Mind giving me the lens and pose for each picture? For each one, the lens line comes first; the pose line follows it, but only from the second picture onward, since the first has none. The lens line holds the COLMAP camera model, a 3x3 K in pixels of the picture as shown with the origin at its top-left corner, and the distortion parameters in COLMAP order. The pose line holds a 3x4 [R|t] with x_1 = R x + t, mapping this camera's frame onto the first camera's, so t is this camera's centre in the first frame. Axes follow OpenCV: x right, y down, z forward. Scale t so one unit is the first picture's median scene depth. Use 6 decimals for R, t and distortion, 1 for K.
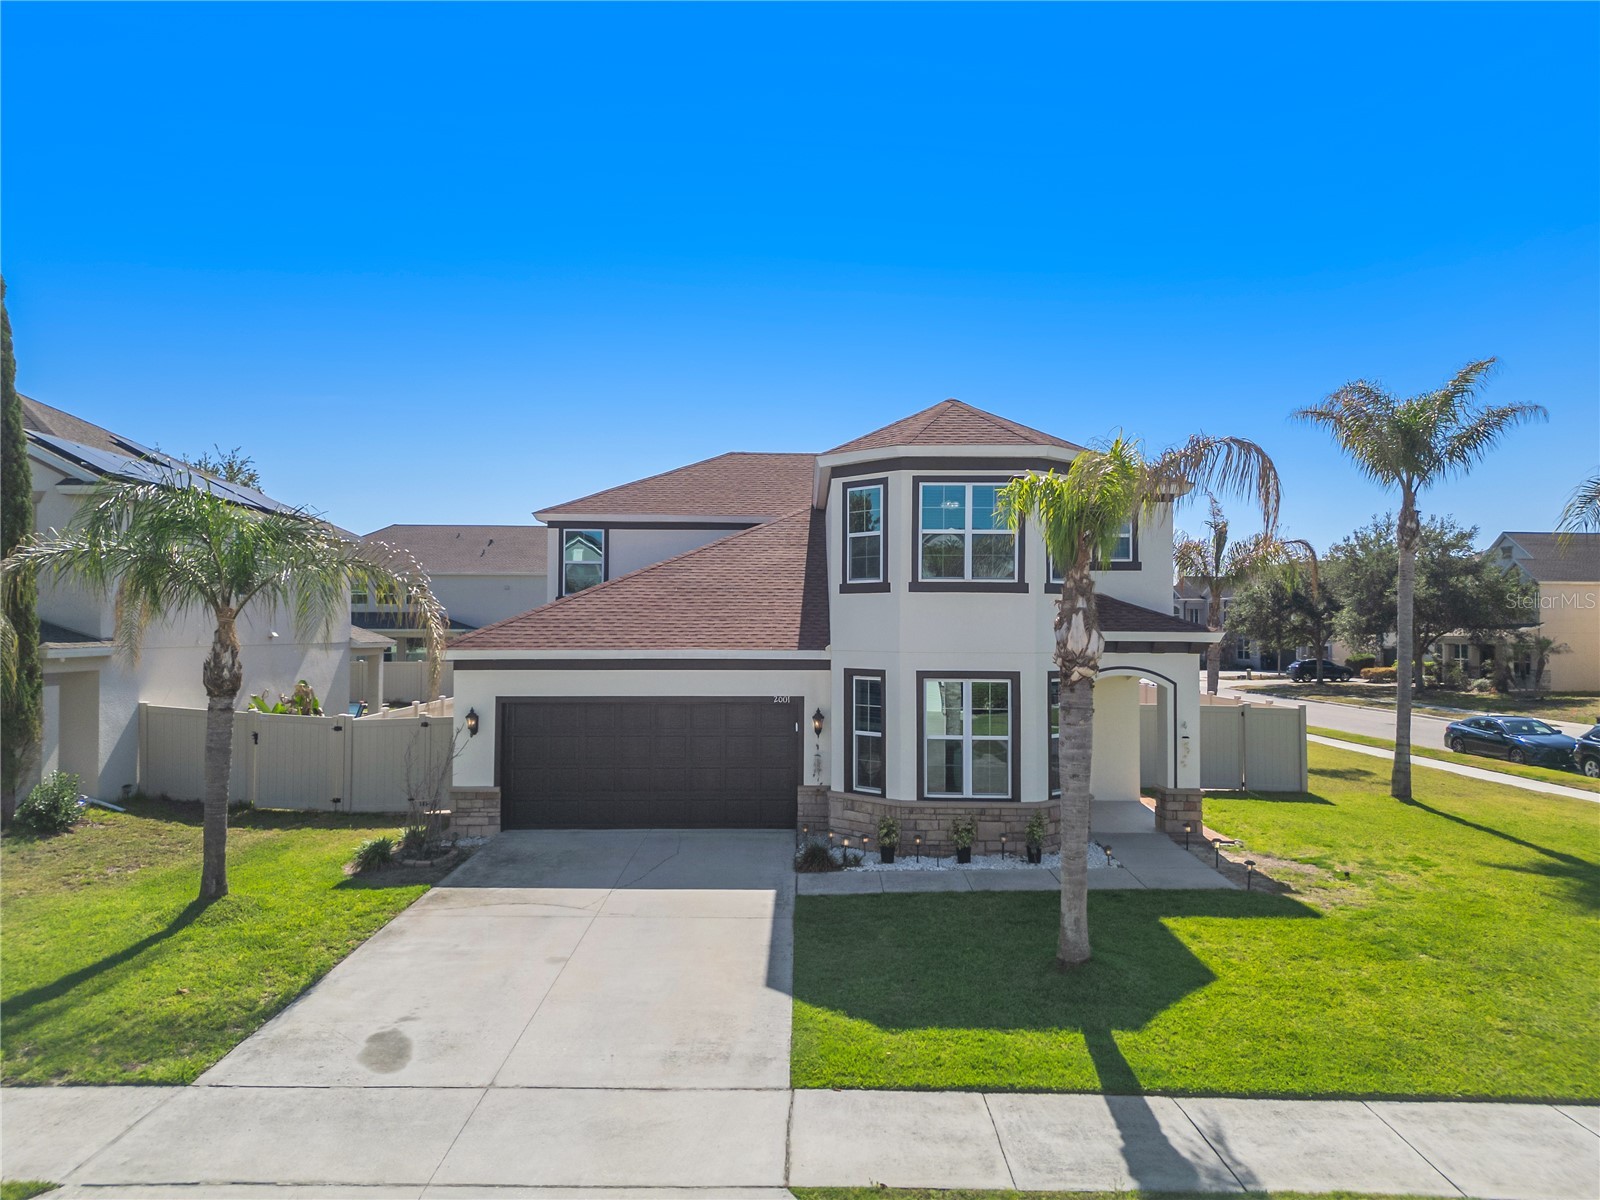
lens RADIAL K [[1114.5, 0, 805.6], [0, 1114.5, 607.2], [0, 0, 1]] dist [0.070059, -0.058812]
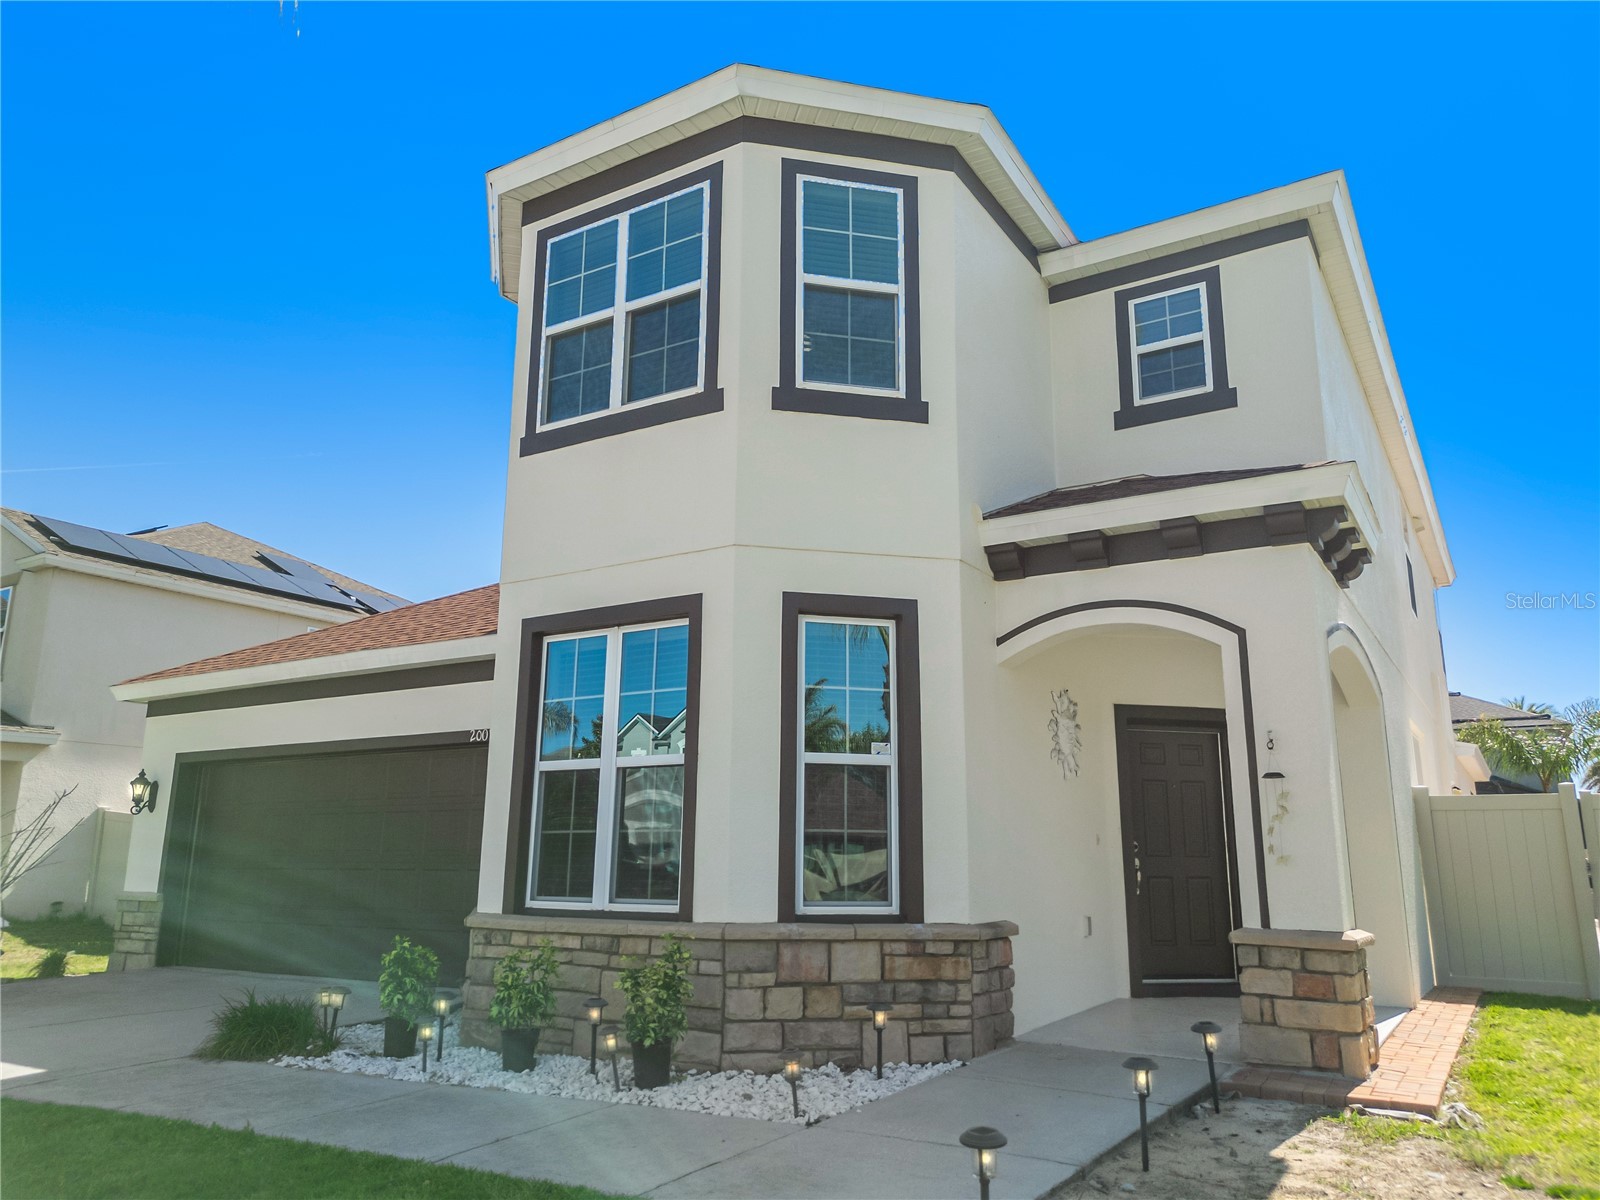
lens RADIAL K [[1127.6, 0, 808.5], [0, 1127.6, 604.8], [0, 0, 1]] dist [0.072282, -0.072779]
pose [[0.849629, -0.112939, -0.515146, 0.422231], [0.007528, 0.979298, -0.202283, 0.140443], [0.527327, 0.167987, 0.832890, 0.648211]]
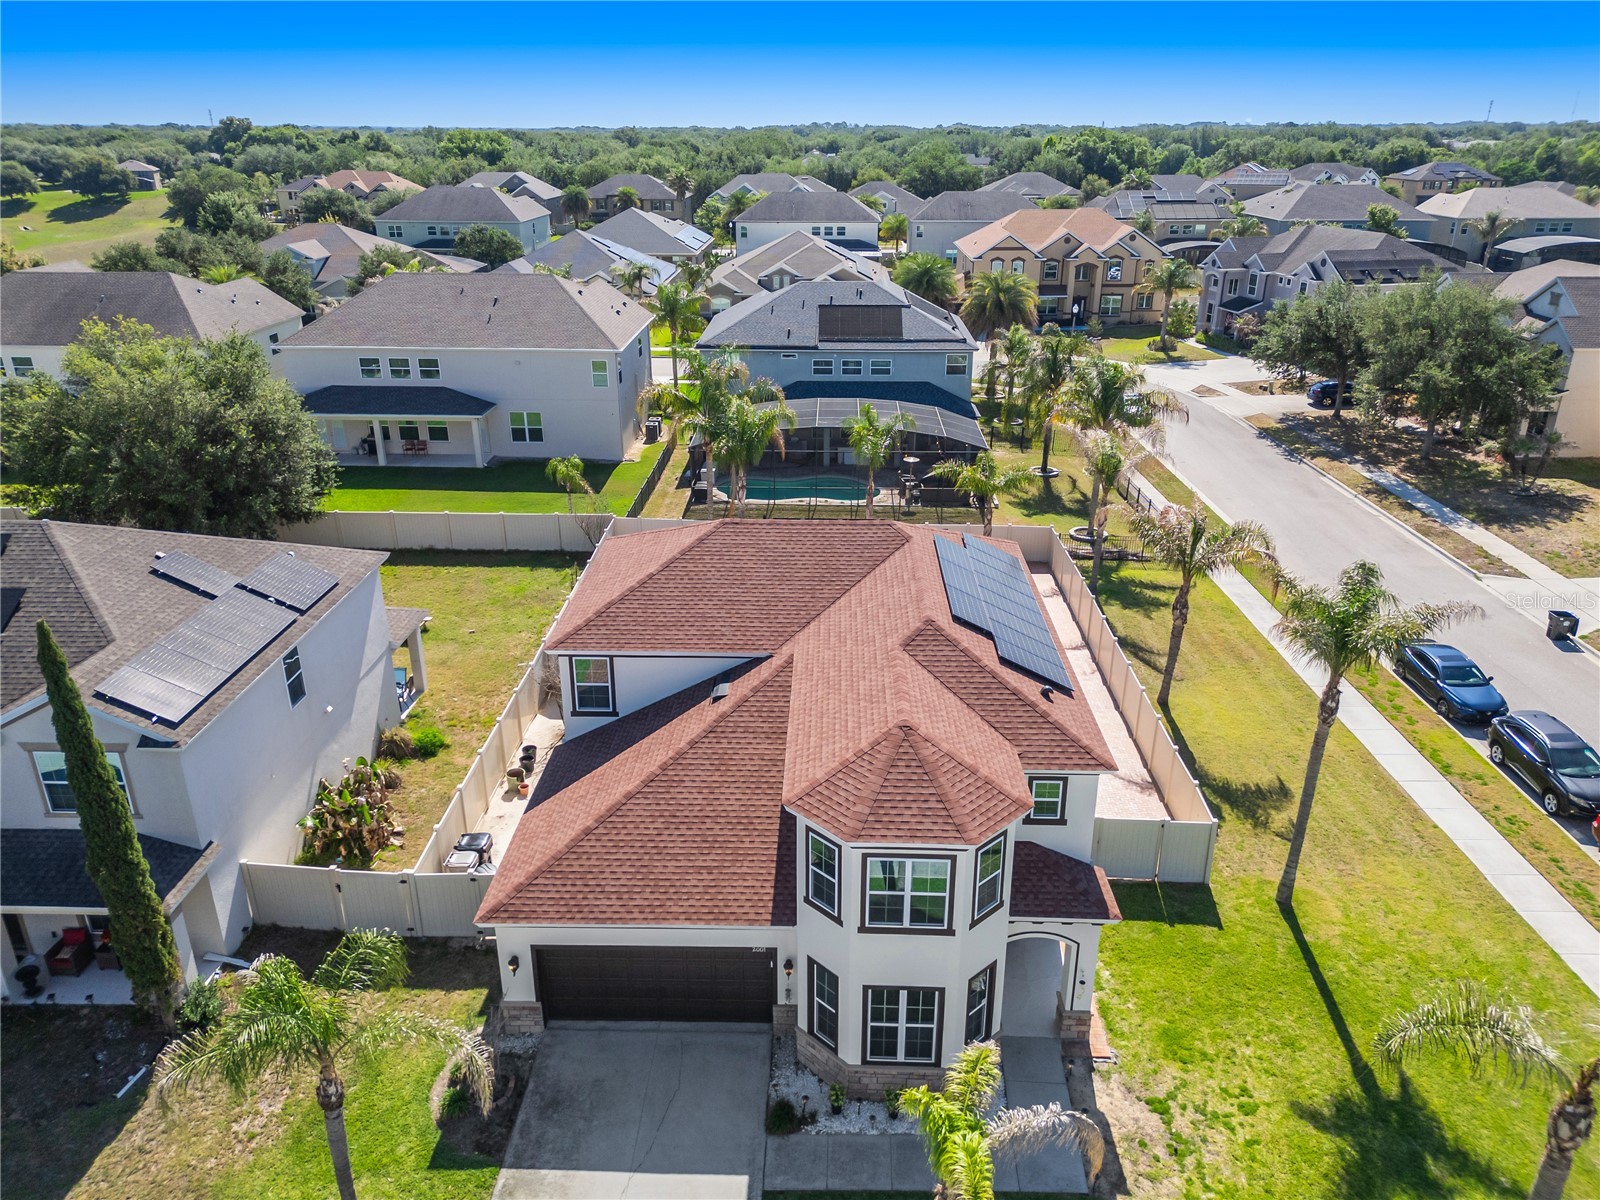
lens RADIAL K [[1120.1, 0, 806.1], [0, 1120.1, 599.6], [0, 0, 1]] dist [0.081975, -0.083104]
pose [[0.999624, 0.007897, -0.026243, 0.063629], [0.003252, 0.916630, 0.399724, -0.814546], [0.027212, -0.399659, 0.916260, 0.006760]]
